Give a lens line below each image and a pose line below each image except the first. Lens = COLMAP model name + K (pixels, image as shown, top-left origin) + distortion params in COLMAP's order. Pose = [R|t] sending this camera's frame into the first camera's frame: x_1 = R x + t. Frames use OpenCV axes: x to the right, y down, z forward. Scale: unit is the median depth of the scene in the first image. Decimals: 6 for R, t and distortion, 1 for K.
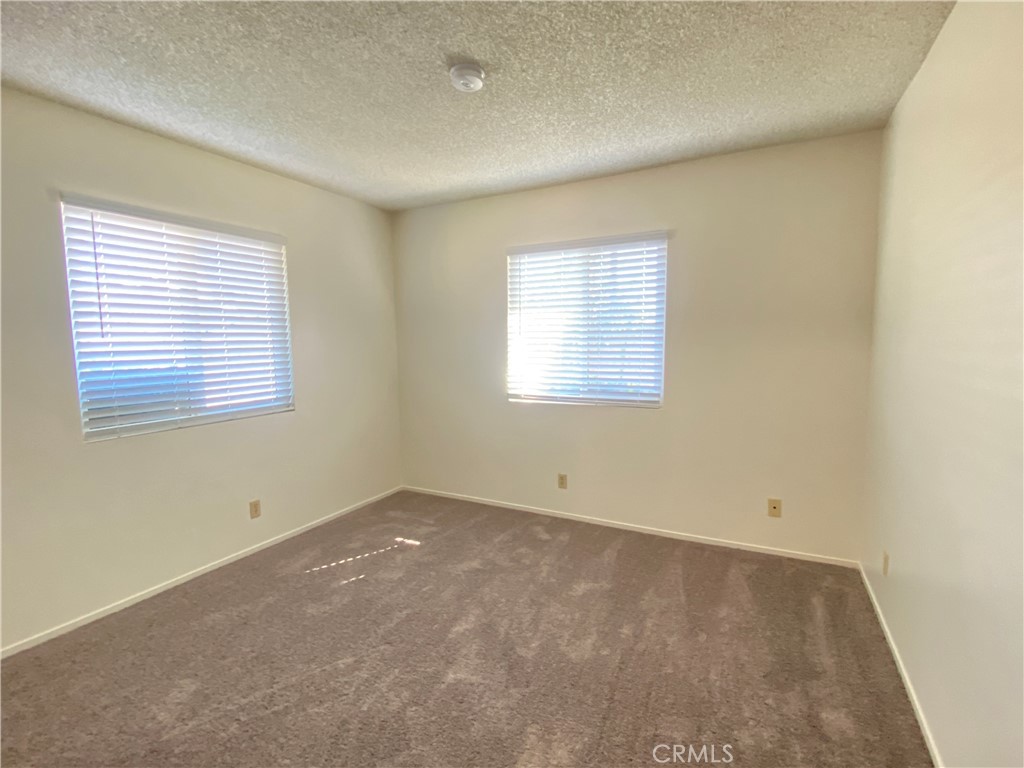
lens RADIAL K [[480.4, 0, 512.0], [0, 480.4, 384.0], [0, 0, 1]] dist [0.077491, -0.065890]
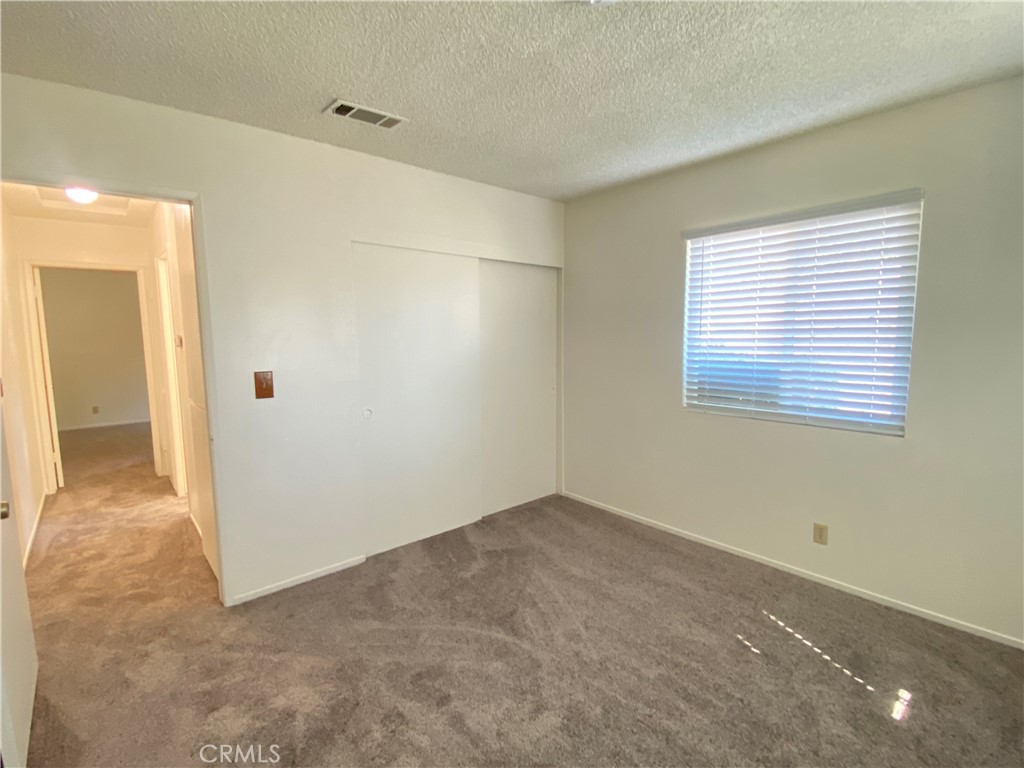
lens RADIAL K [[480.4, 0, 512.0], [0, 480.4, 384.0], [0, 0, 1]] dist [0.077491, -0.065890]
pose [[-0.369680, 0.111114, -0.922491, 0.495623], [-0.073357, 0.986235, 0.148189, -0.103287], [0.926259, 0.122453, -0.356441, 0.870365]]
